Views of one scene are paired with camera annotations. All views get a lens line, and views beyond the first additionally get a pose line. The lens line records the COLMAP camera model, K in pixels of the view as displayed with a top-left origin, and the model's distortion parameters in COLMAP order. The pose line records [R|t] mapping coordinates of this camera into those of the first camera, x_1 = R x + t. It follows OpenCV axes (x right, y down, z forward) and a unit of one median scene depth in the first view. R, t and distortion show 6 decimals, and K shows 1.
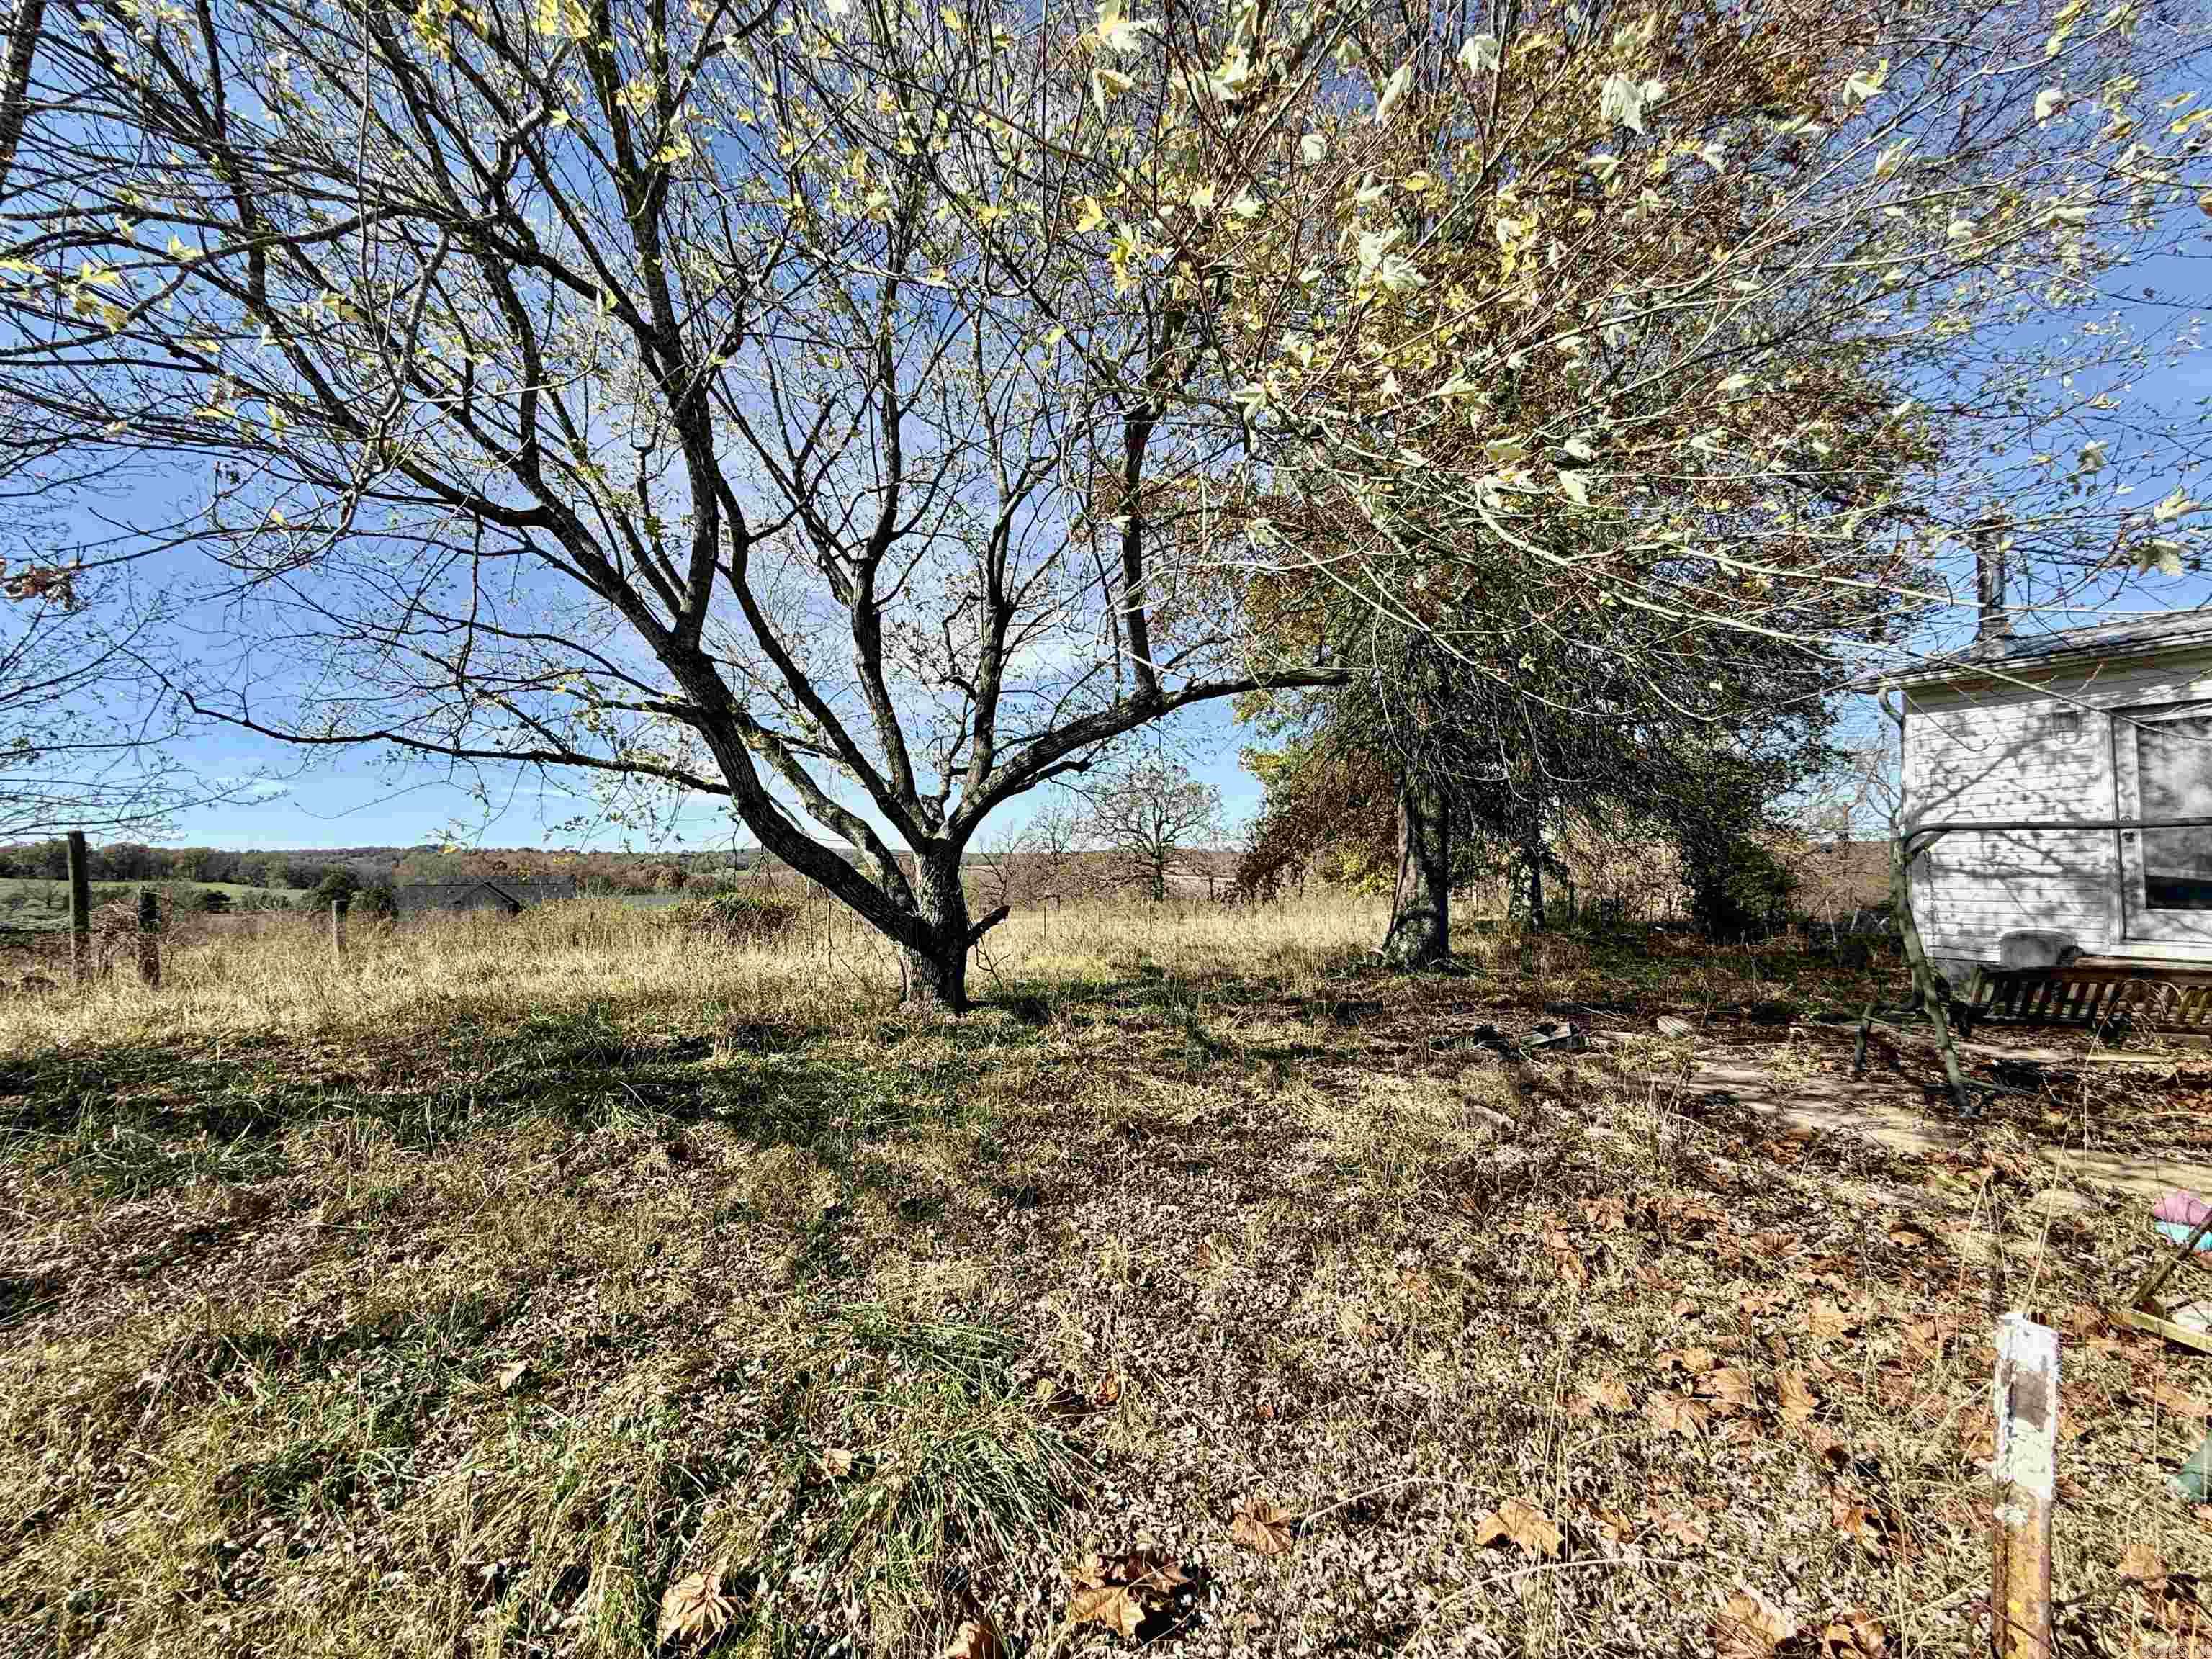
lens RADIAL K [[880.5, 0, 1099.3], [0, 880.5, 826.2], [0, 0, 1]] dist [-0.001140, 0.000484]
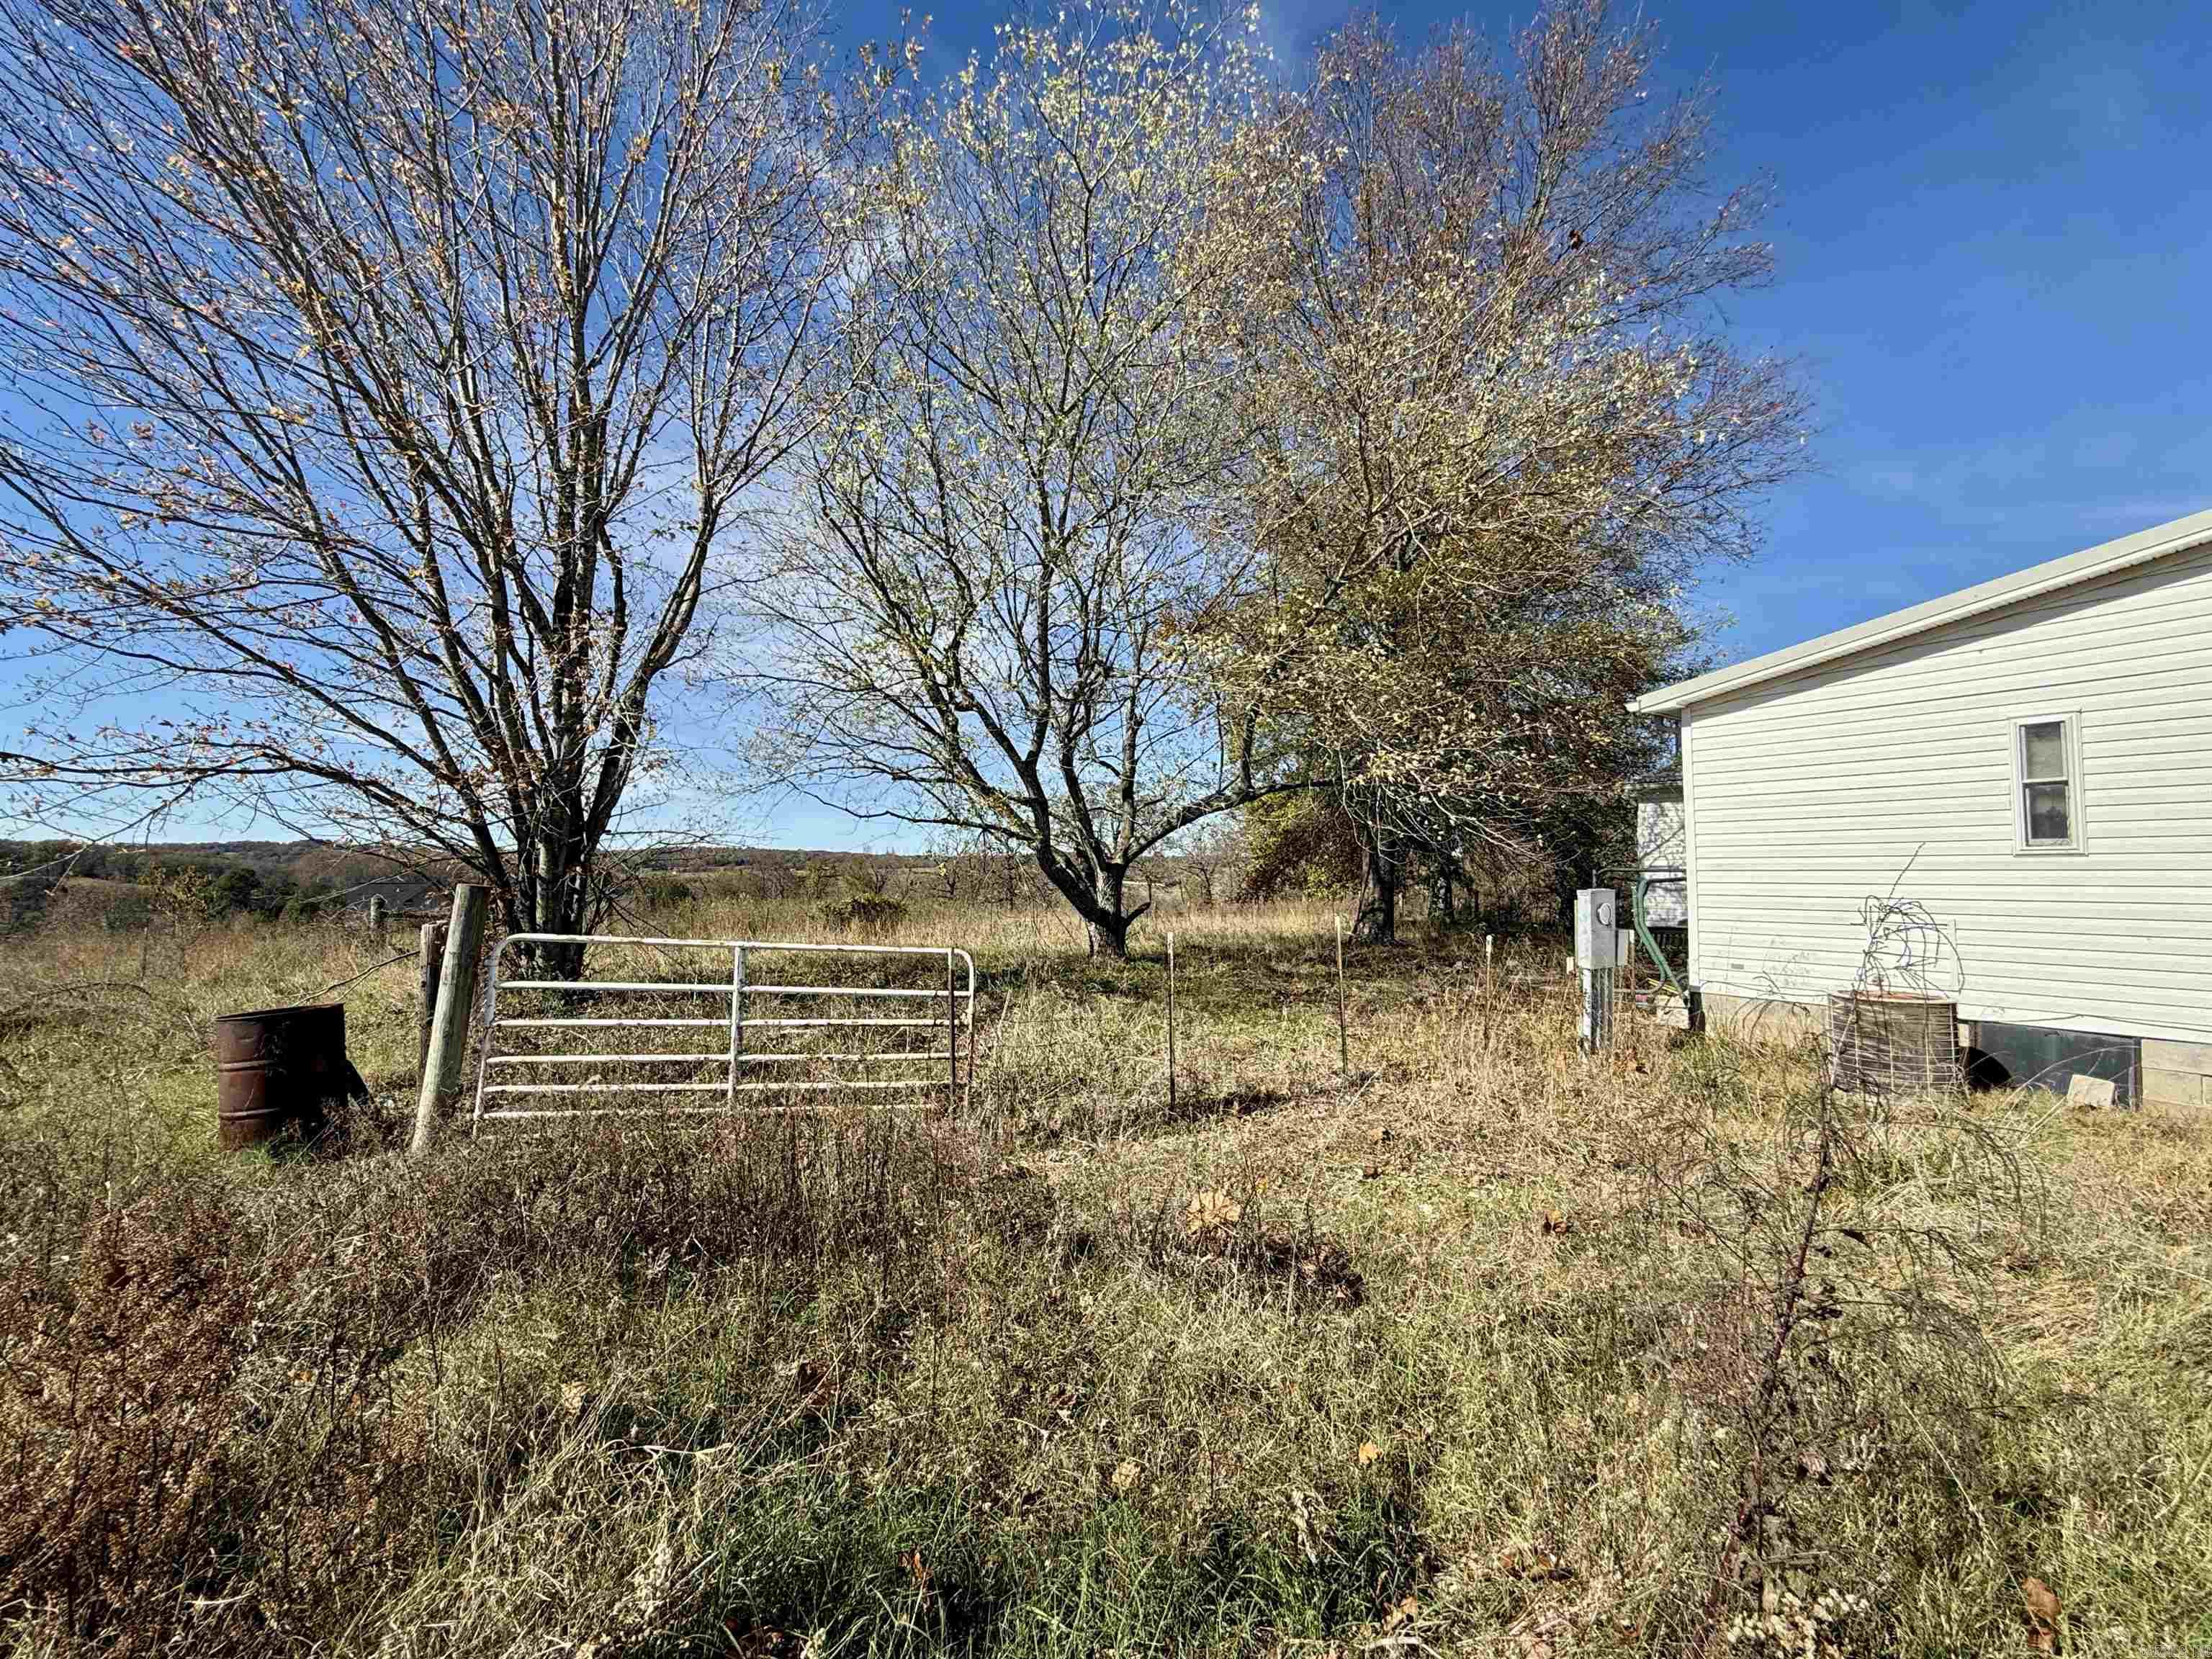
lens RADIAL K [[880.5, 0, 1099.3], [0, 880.5, 826.2], [0, 0, 1]] dist [-0.001140, 0.000484]
pose [[0.996685, 0.014225, 0.080107, -0.263813], [-0.013878, 0.999892, -0.004879, -0.037992], [-0.080167, 0.003751, 0.996774, -0.545416]]
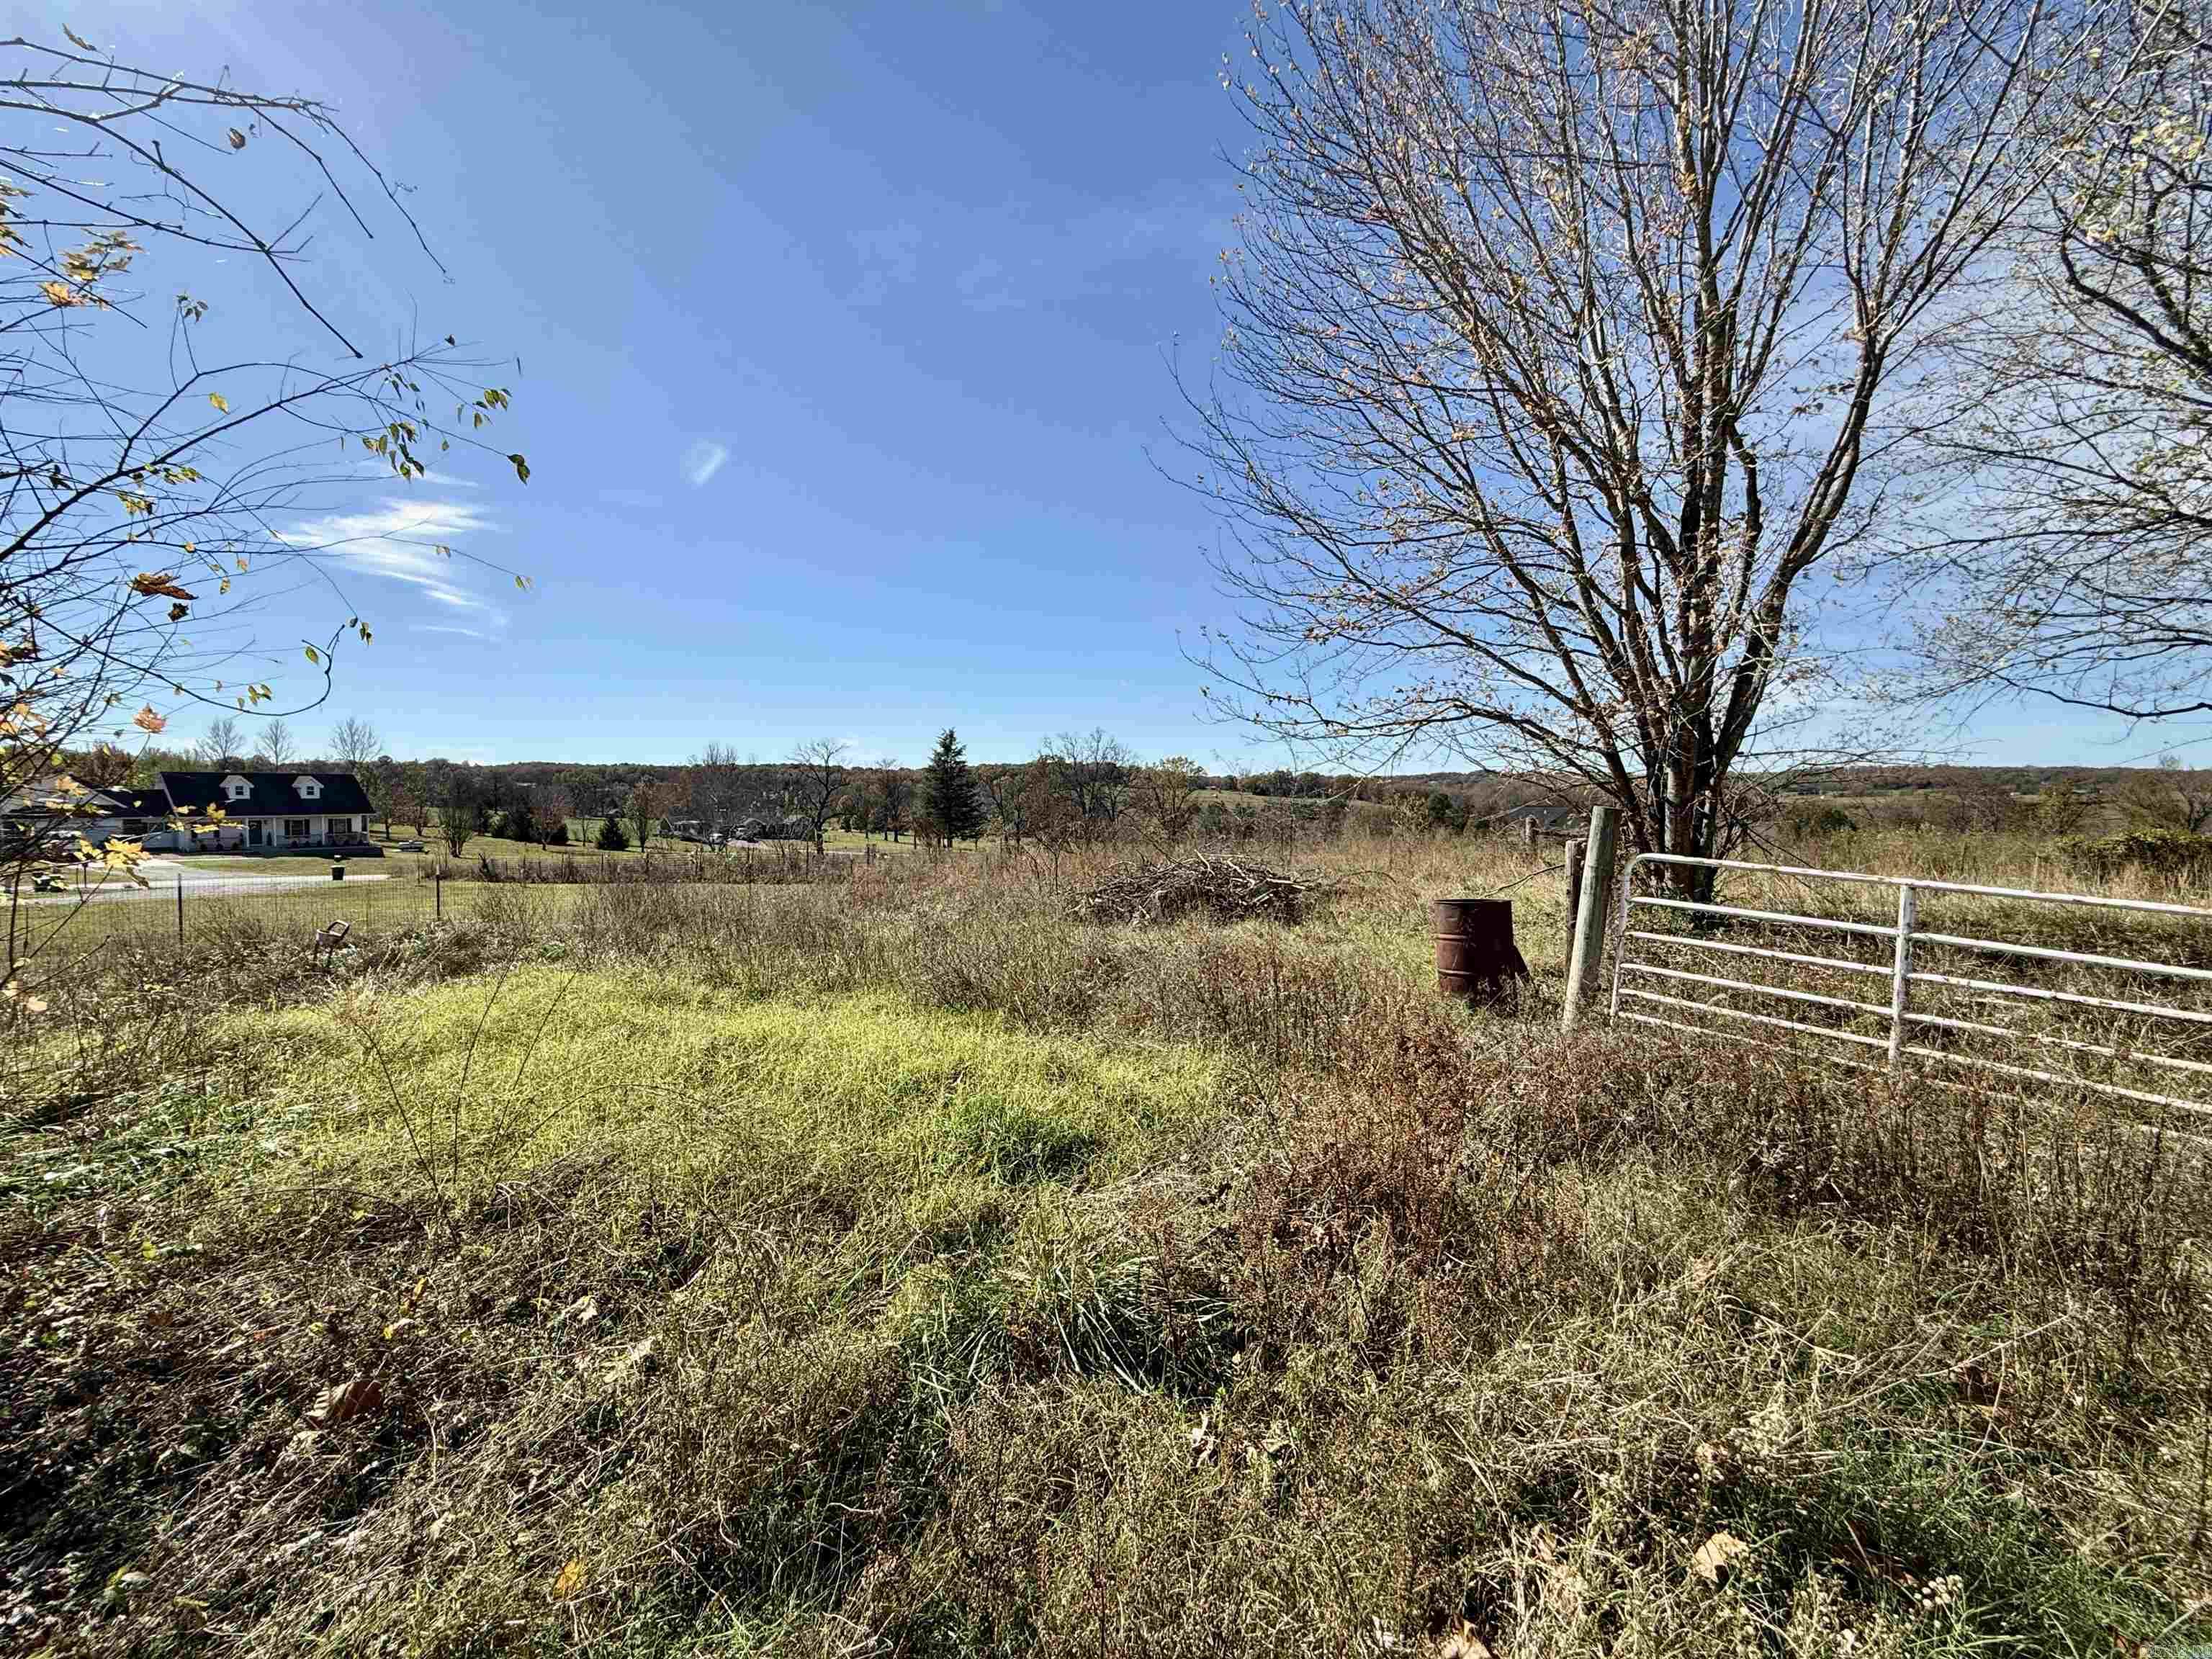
lens RADIAL K [[881.1, 0, 1100.4], [0, 881.1, 829.7], [0, 0, 1]] dist [0.000863, -0.000972]
pose [[0.490757, 0.043400, -0.870215, -0.251263], [0.036336, 0.996870, 0.070208, -0.038682], [0.870538, -0.066076, 0.487644, -0.567290]]
